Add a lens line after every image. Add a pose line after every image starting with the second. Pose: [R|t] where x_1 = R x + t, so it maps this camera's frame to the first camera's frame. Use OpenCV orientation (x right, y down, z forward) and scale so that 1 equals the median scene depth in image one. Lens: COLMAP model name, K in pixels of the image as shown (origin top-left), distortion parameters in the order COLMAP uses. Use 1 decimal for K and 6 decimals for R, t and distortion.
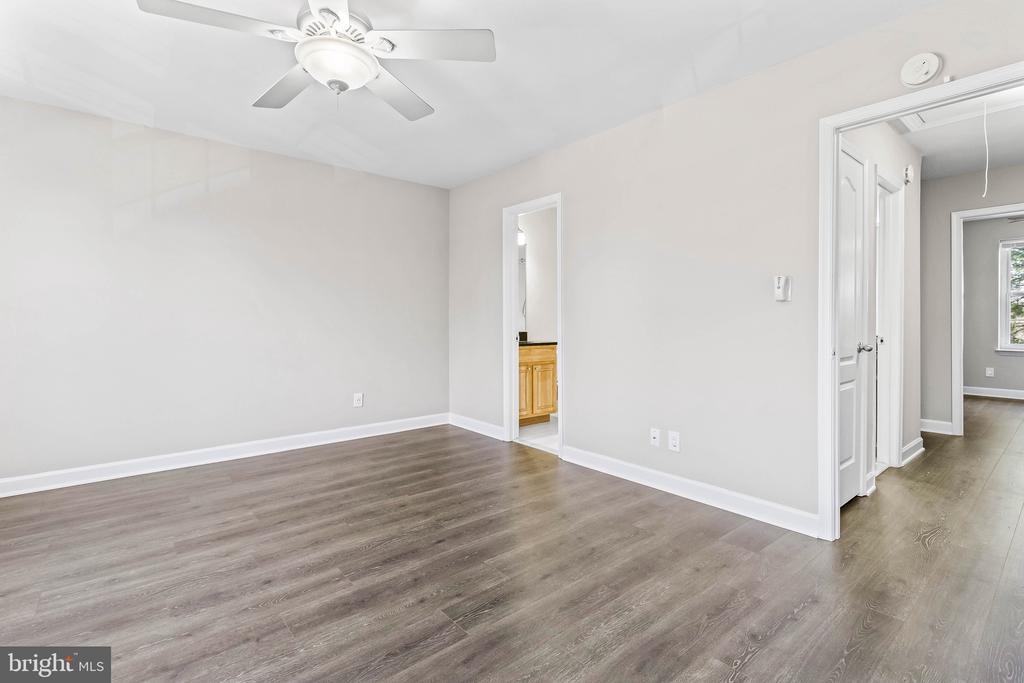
lens RADIAL K [[475.9, 0, 506.0], [0, 475.9, 318.6], [0, 0, 1]] dist [0.001576, 0.002932]
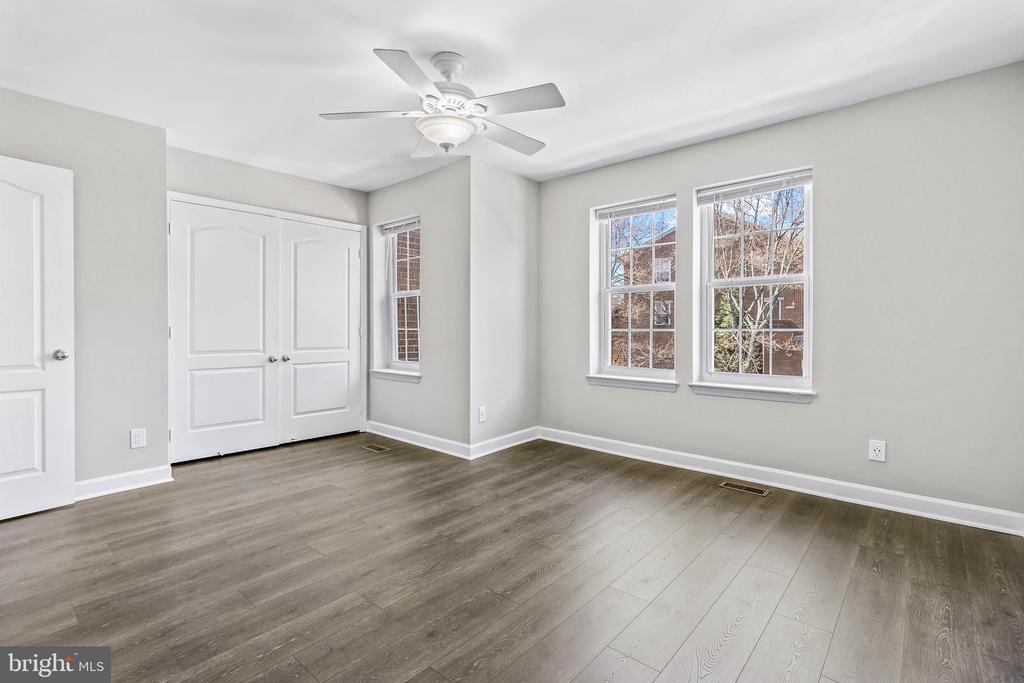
lens RADIAL K [[475.9, 0, 512.2], [0, 475.9, 335.5], [0, 0, 1]] dist [0.001576, 0.002932]
pose [[-0.987700, 0.002797, -0.156334, -0.242777], [0.001427, 0.999960, 0.008875, 0.011701], [0.156353, 0.008543, -0.987664, 1.733806]]
